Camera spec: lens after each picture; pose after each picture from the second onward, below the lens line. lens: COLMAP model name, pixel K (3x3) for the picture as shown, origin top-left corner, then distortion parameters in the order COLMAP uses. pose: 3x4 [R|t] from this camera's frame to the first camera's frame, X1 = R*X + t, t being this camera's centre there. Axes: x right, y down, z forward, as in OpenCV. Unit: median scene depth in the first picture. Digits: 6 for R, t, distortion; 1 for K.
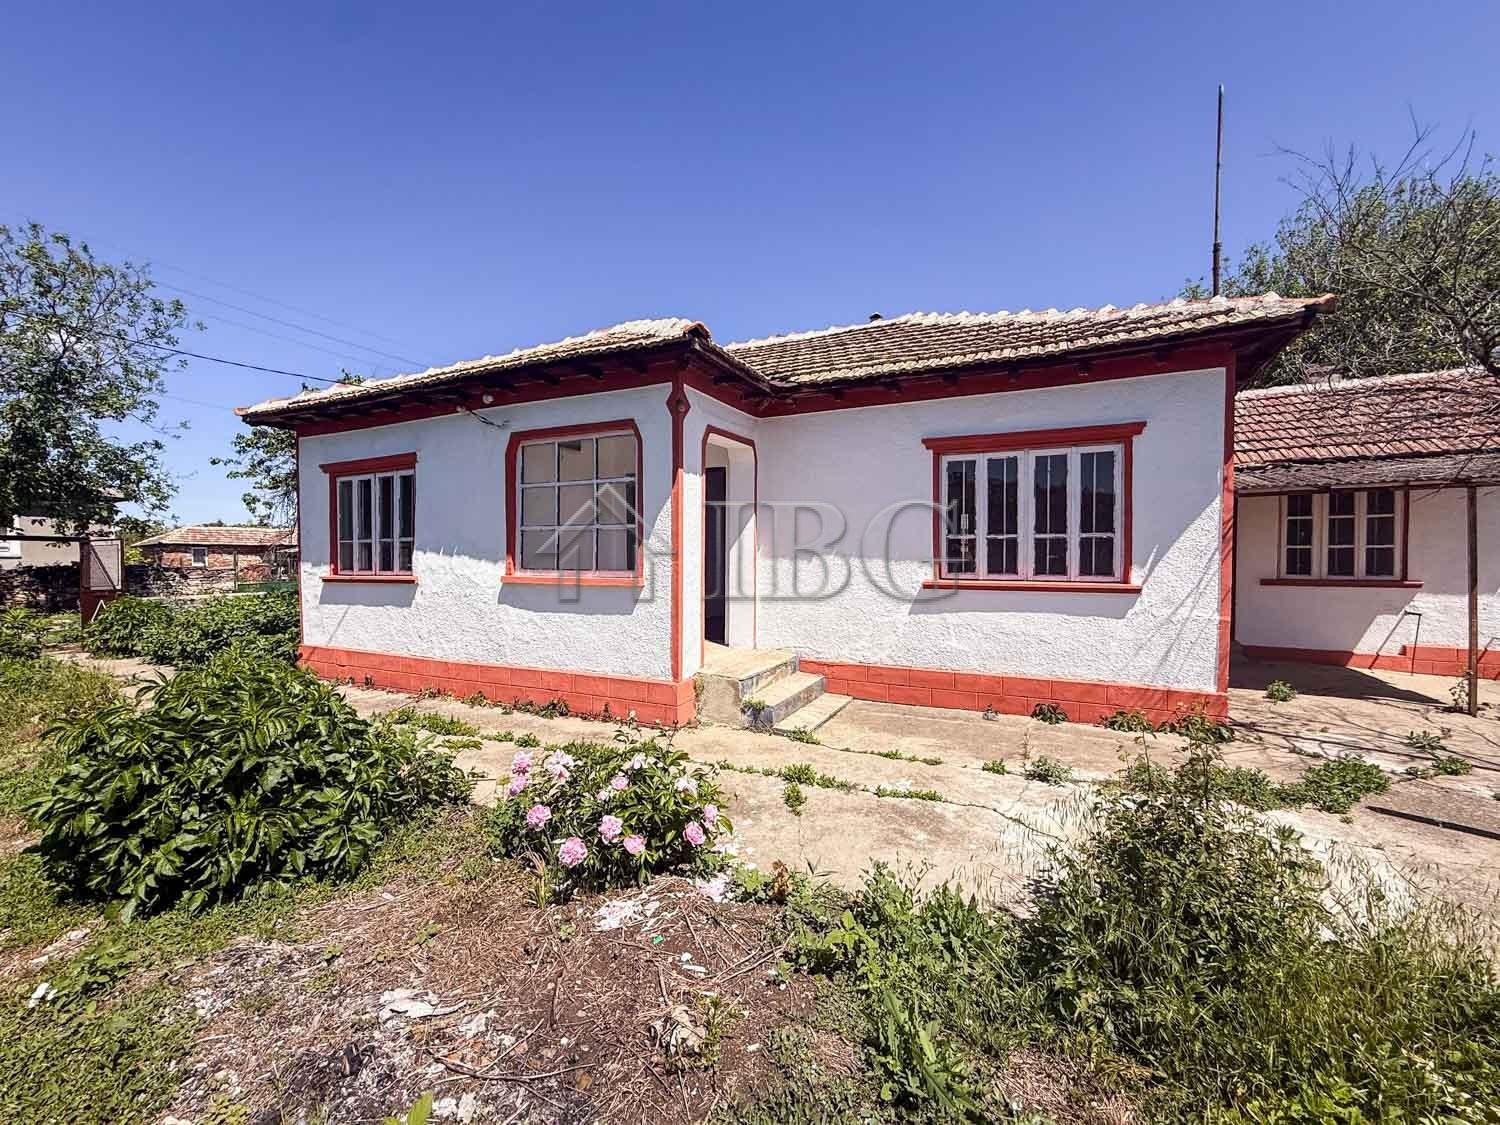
lens RADIAL K [[610.5, 0, 741.1], [0, 610.5, 565.6], [0, 0, 1]] dist [-0.001657, 0.000117]
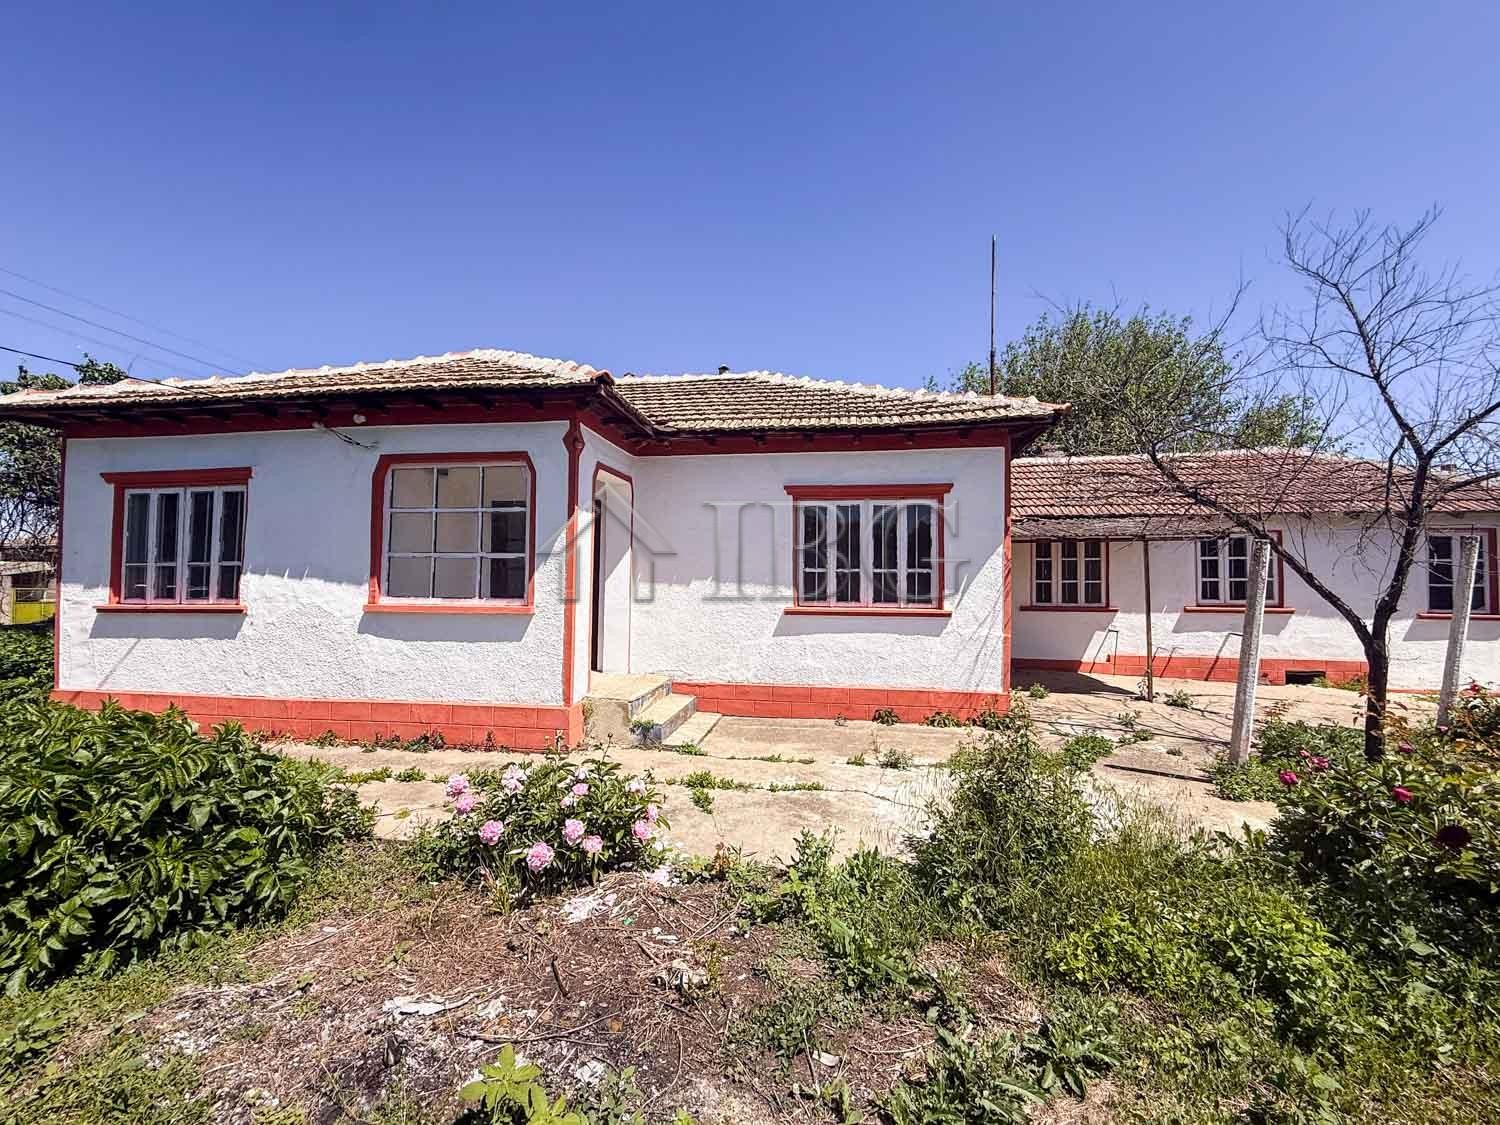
lens RADIAL K [[610.5, 0, 743.2], [0, 610.5, 564.8], [0, 0, 1]] dist [-0.001657, 0.000117]
pose [[0.954811, 0.017580, 0.296692, -0.129794], [-0.002670, 0.998716, -0.050586, 0.002255], [-0.297200, 0.047508, 0.953633, -0.084384]]
